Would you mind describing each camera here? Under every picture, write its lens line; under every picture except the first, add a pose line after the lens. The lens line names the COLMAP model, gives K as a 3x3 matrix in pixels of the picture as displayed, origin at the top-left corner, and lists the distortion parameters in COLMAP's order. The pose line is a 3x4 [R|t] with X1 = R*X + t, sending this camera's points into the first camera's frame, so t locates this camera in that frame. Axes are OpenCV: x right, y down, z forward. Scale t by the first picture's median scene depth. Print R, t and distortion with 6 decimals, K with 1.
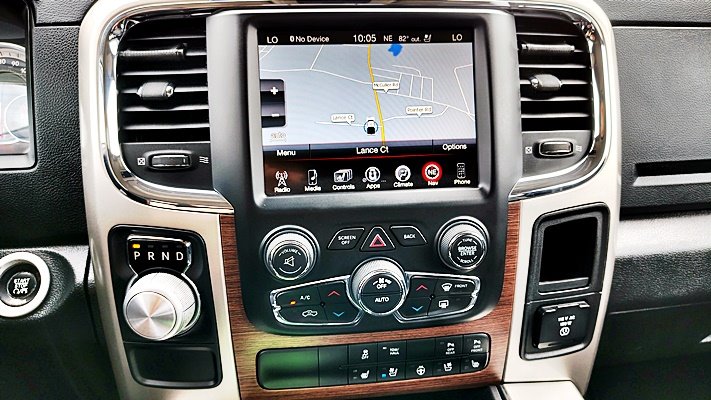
lens RADIAL K [[499.9, 0, 354.8], [0, 499.9, 213.6], [0, 0, 1]] dist [0.003472, -0.000350]
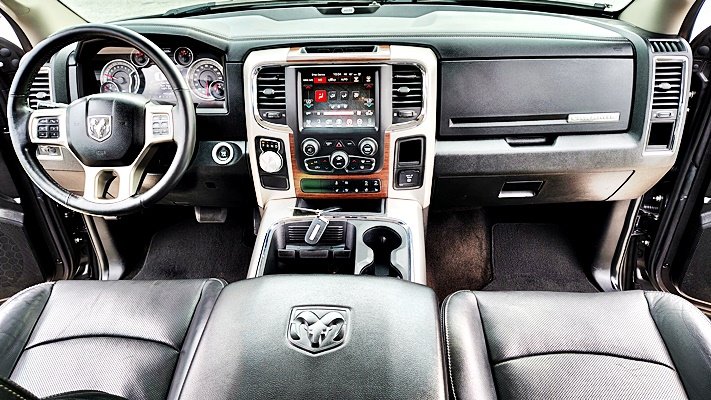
lens RADIAL K [[499.9, 0, 354.8], [0, 499.9, 213.6], [0, 0, 1]] dist [0.003472, -0.000350]
pose [[0.986088, 0.069063, -0.151196, 0.604192], [-0.035525, 0.976146, 0.214191, -0.182976], [0.162382, -0.205840, 0.965019, -1.924299]]
